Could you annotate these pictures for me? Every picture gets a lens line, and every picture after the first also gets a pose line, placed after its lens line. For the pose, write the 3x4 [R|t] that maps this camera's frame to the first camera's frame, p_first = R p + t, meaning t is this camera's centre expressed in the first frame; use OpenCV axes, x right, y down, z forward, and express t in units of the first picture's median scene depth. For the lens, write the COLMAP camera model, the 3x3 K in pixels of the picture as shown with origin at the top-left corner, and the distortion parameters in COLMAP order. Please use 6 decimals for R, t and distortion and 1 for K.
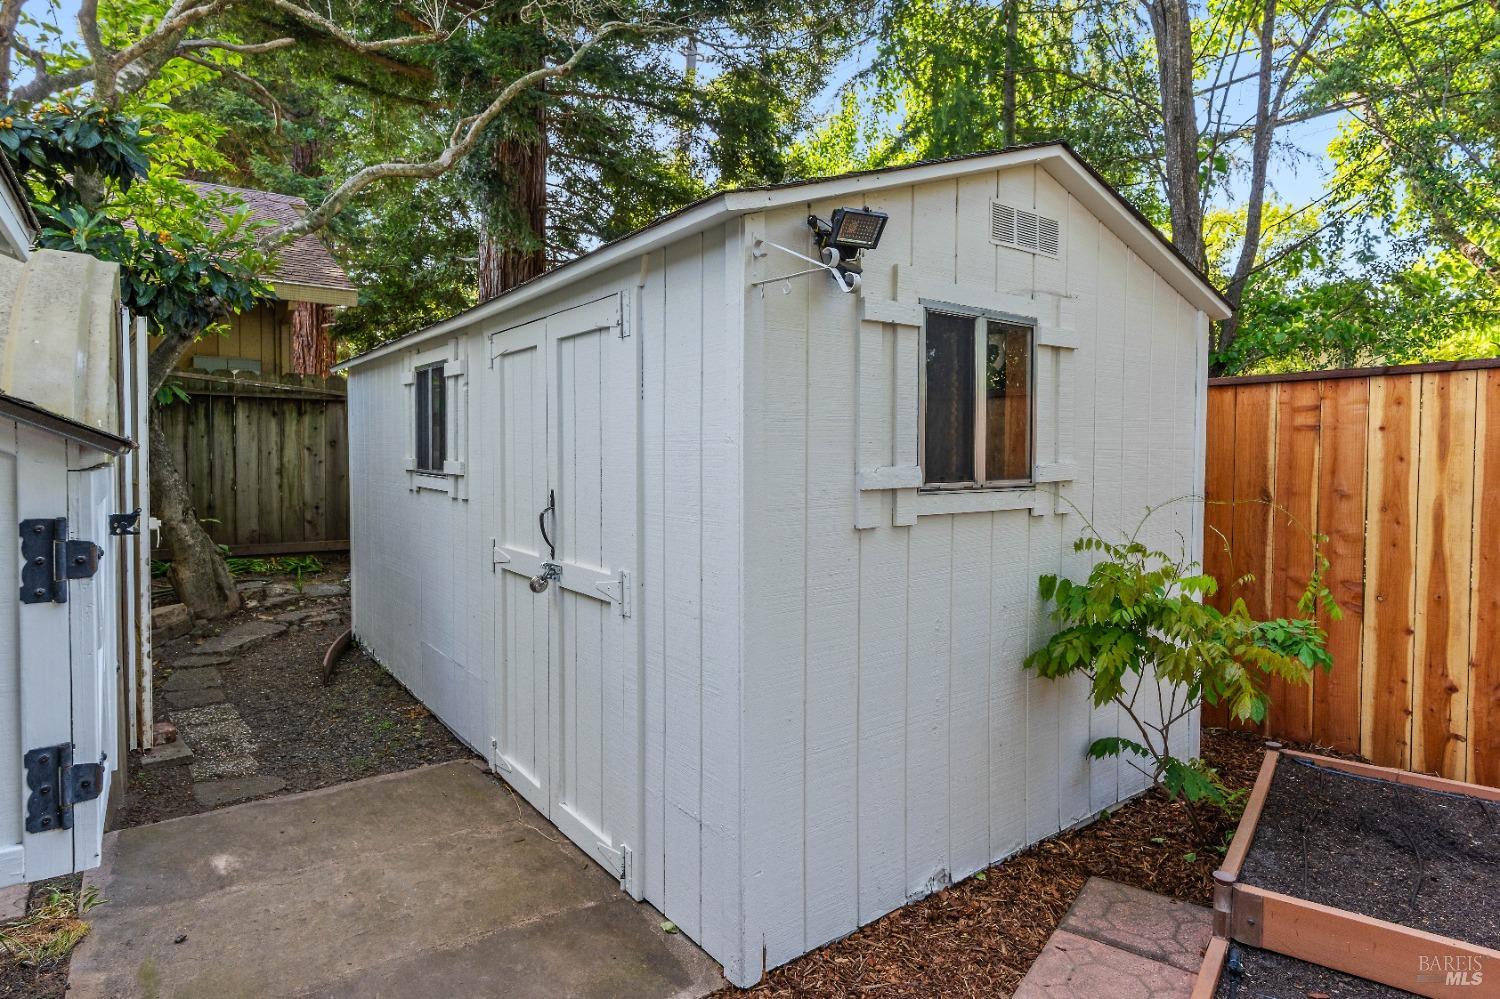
lens RADIAL K [[742.2, 0, 750.0], [0, 742.2, 499.5], [0, 0, 1]] dist [-0.000595, -0.000135]
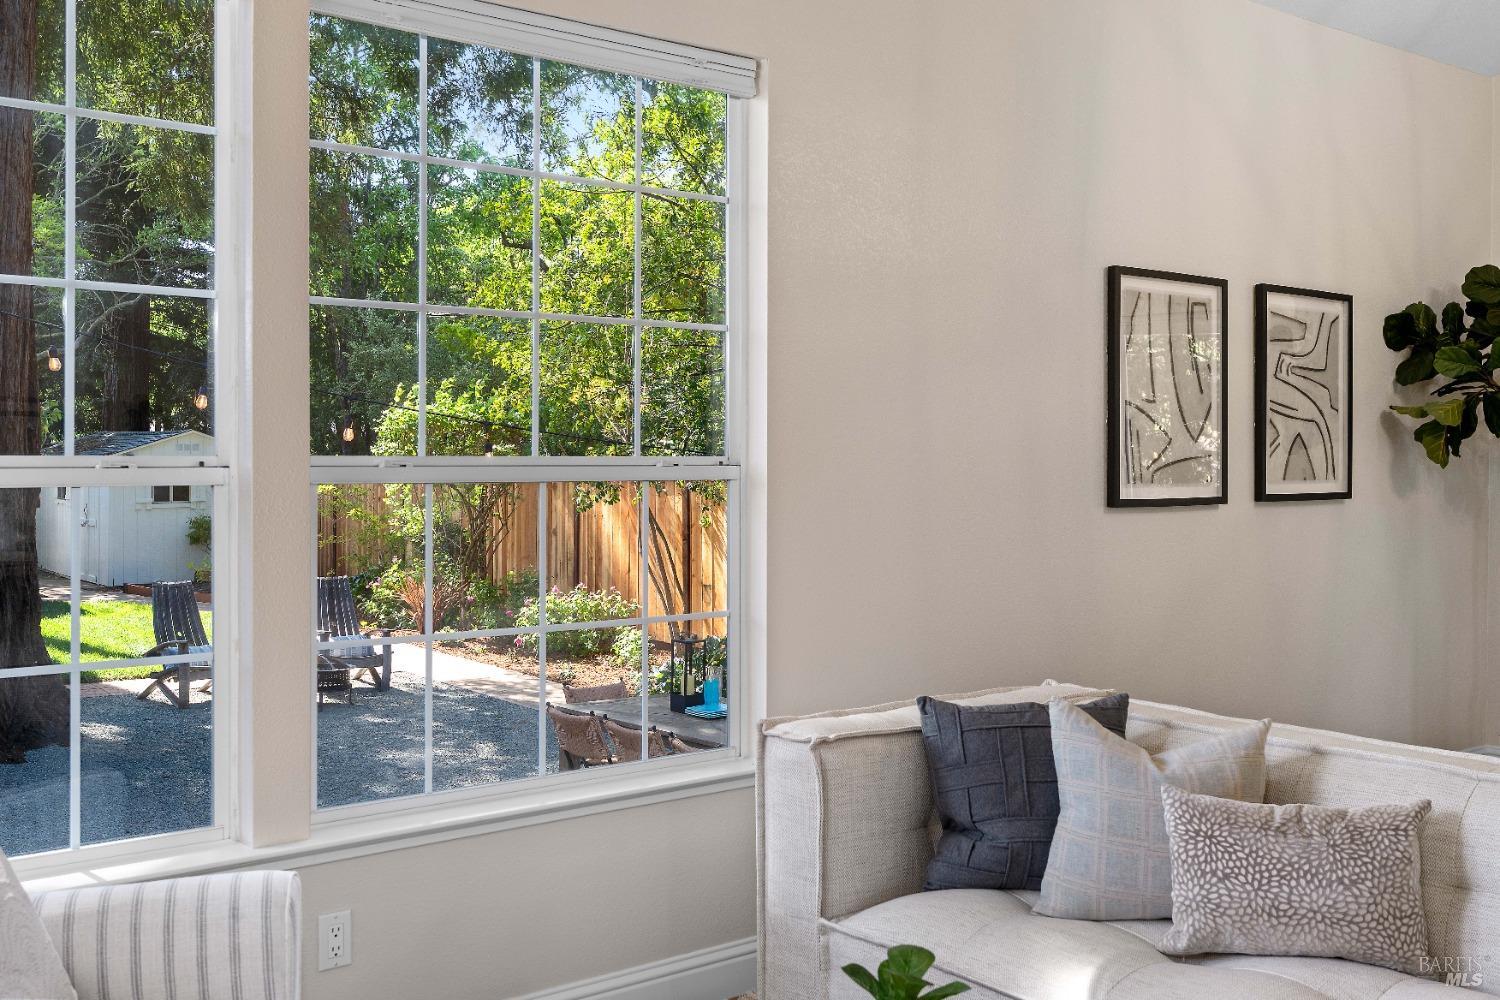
lens RADIAL K [[1478.4, 0, 750.0], [0, 1478.4, 500.0], [0, 0, 1]] dist [0.010116, 0.007691]
pose [[0.999994, 0.003574, 0.000103, 3.952390], [-0.003571, 0.999765, -0.021389, 0.157521], [-0.000179, 0.021388, 0.999771, -8.389307]]
